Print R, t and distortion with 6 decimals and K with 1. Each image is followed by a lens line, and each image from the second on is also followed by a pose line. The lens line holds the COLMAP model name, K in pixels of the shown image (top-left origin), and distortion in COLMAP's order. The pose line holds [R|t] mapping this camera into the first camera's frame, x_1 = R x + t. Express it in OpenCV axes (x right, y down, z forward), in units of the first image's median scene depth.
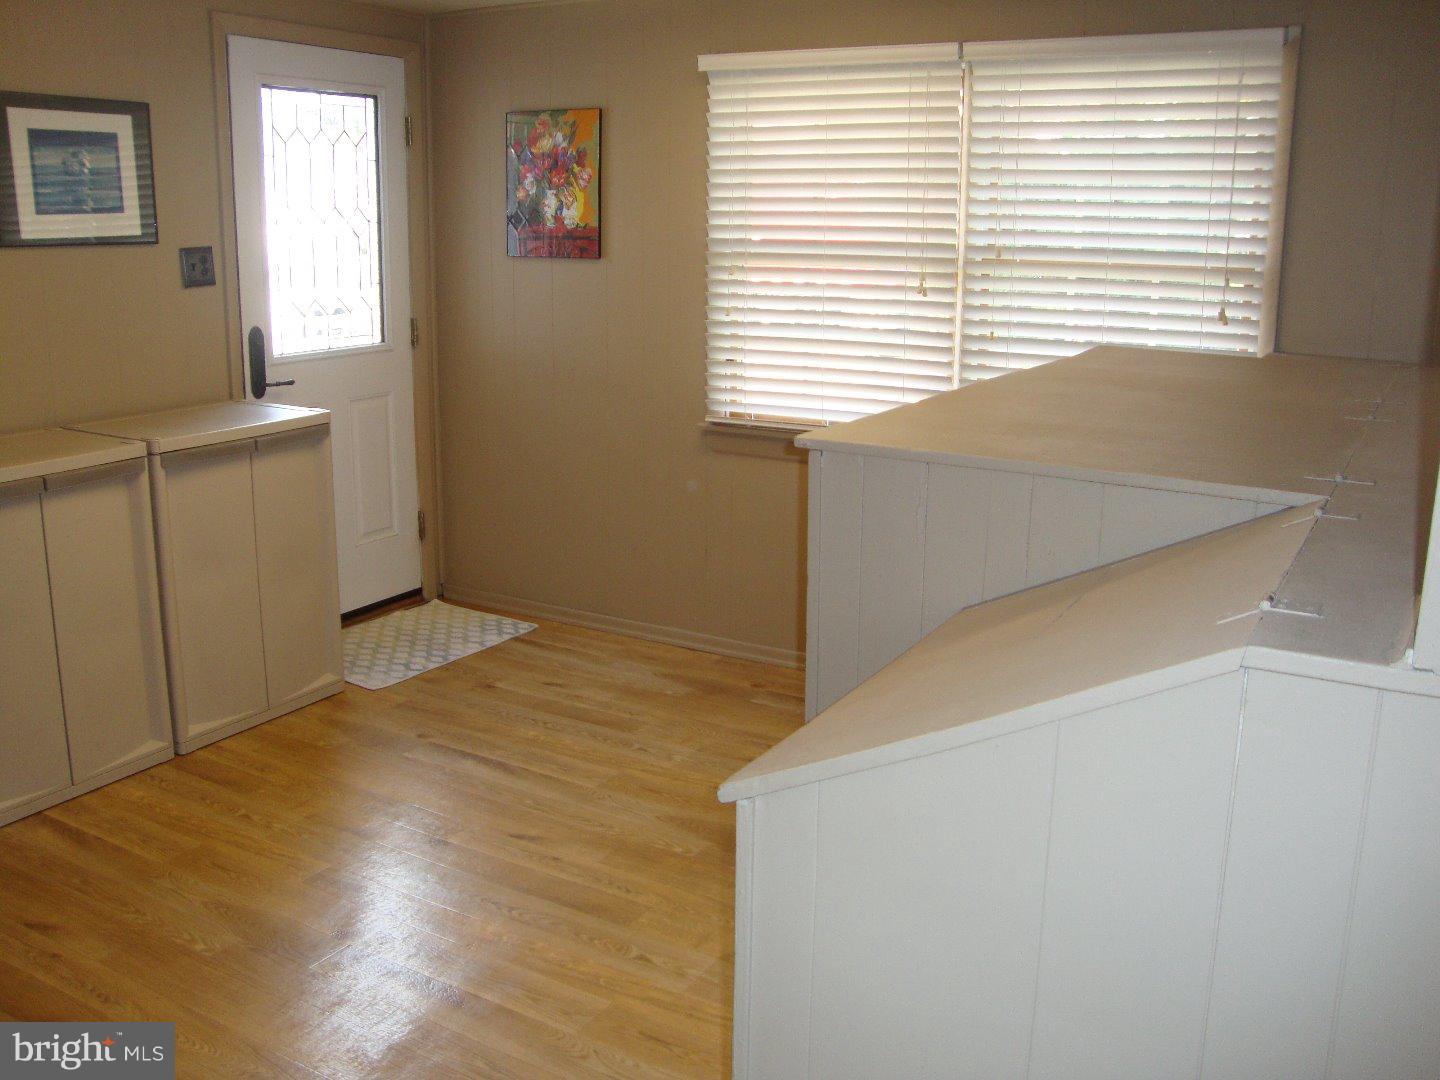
lens RADIAL K [[1310.2, 0, 711.0], [0, 1310.2, 533.4], [0, 0, 1]] dist [-0.210551, 0.239607]
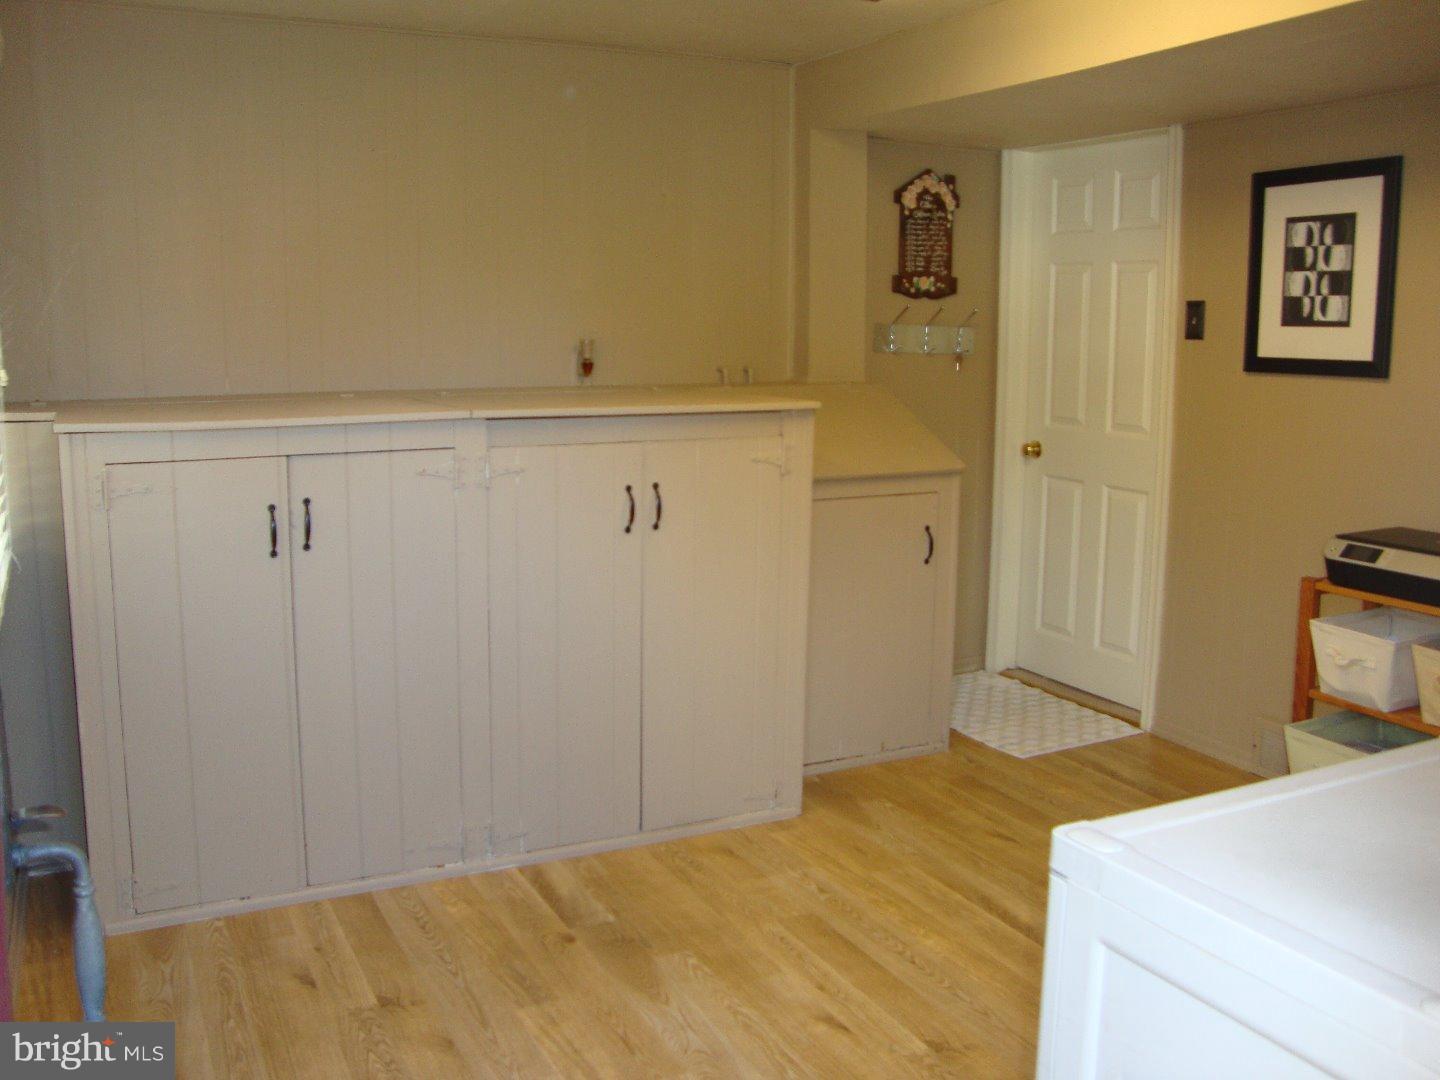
lens RADIAL K [[1310.2, 0, 711.0], [0, 1310.2, 533.4], [0, 0, 1]] dist [-0.210551, 0.239607]
pose [[-0.843548, -0.094052, 0.528754, -0.523910], [0.111235, 0.932599, 0.343345, -0.366848], [-0.525408, 0.348444, -0.776230, 1.729619]]
